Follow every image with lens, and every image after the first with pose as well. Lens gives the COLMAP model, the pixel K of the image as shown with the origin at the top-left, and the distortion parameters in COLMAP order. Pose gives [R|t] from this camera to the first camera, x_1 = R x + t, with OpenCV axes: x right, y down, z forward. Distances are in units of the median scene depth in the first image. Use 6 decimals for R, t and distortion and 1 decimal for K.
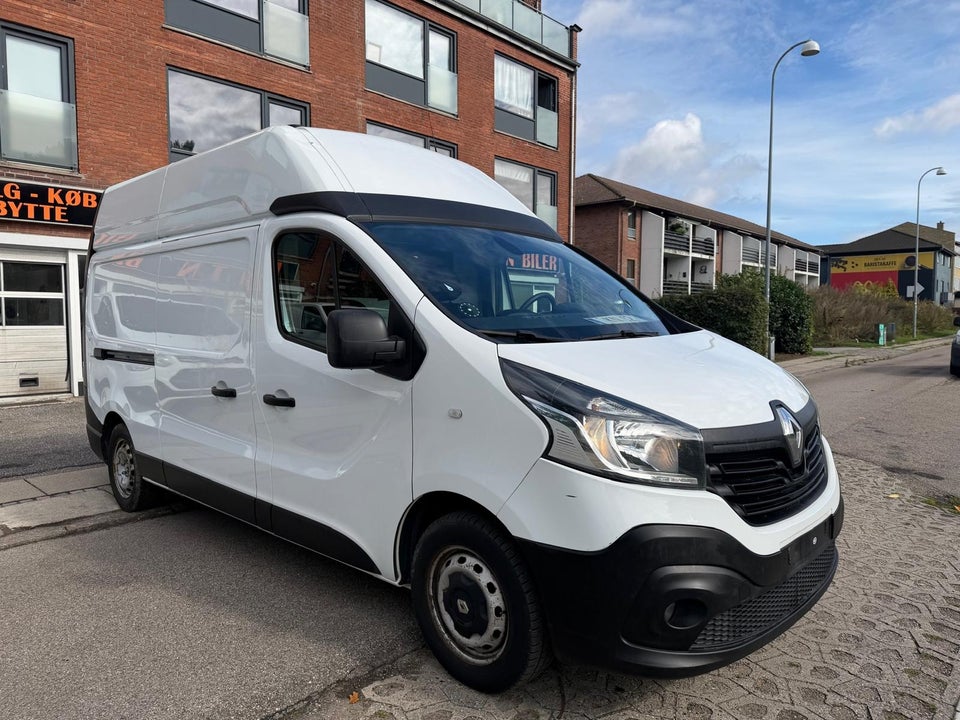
lens RADIAL K [[673.2, 0, 480.0], [0, 673.2, 360.0], [0, 0, 1]] dist [0.061147, -0.082524]
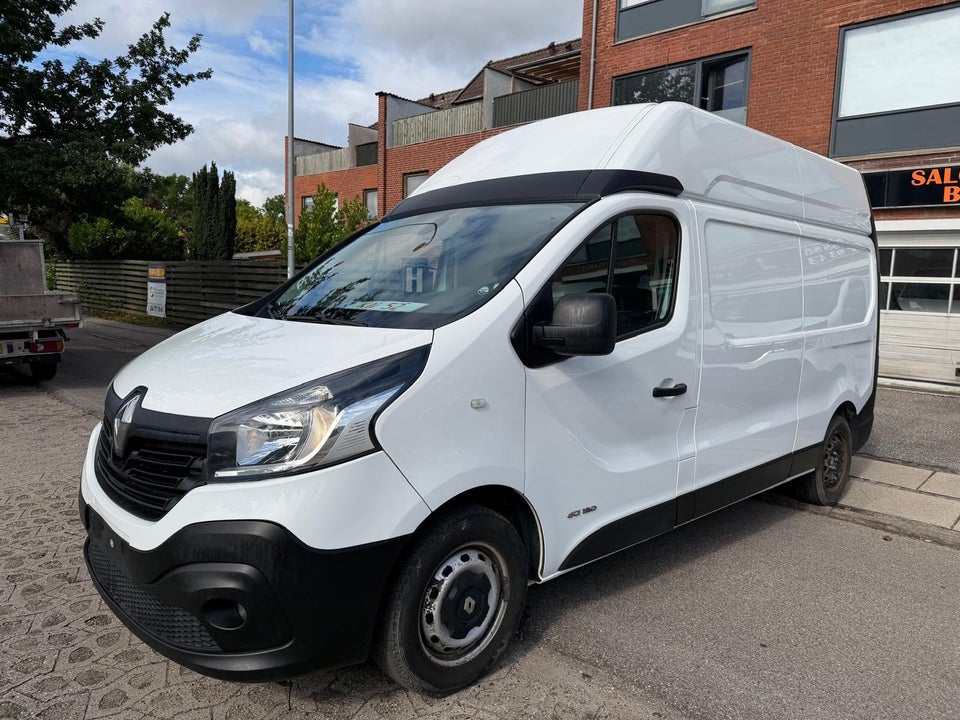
lens RADIAL K [[684.4, 0, 478.1], [0, 684.4, 349.5], [0, 0, 1]] dist [0.002688, -0.002300]
pose [[-0.046288, 0.096610, -0.994245, 0.380832], [-0.094904, 0.990385, 0.100654, -0.037287], [0.994410, 0.099017, -0.036675, 0.417602]]
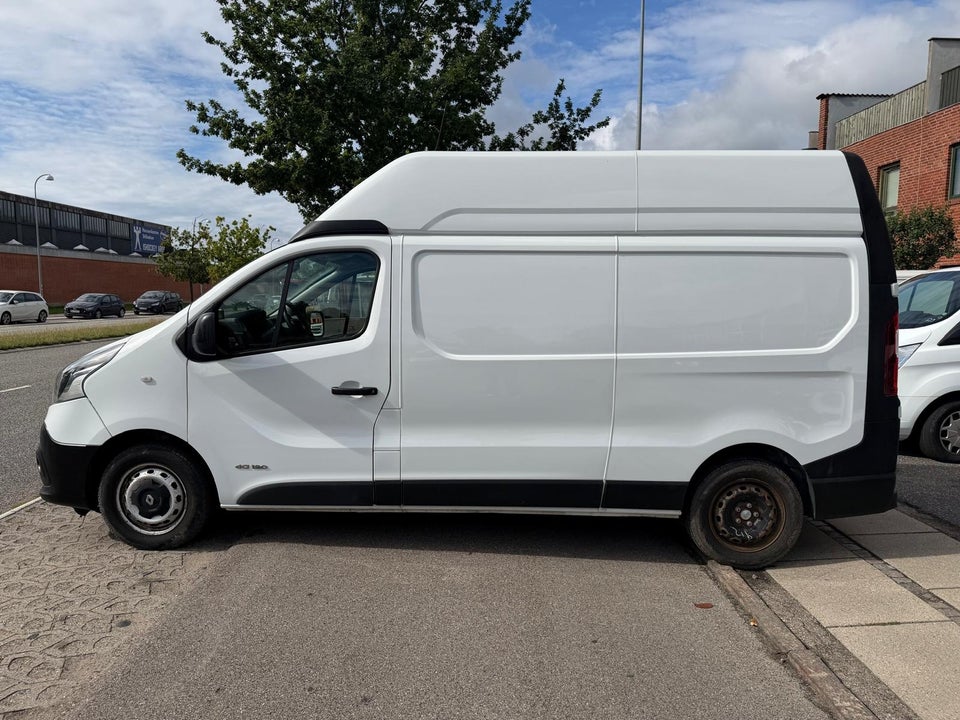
lens RADIAL K [[673.2, 0, 480.0], [0, 673.2, 360.0], [0, 0, 1]] dist [0.061147, -0.082524]
pose [[-0.736017, 0.062299, -0.674090, 0.201171], [-0.050356, 0.987959, 0.146289, -0.098634], [0.675087, 0.141616, -0.724018, 1.096725]]
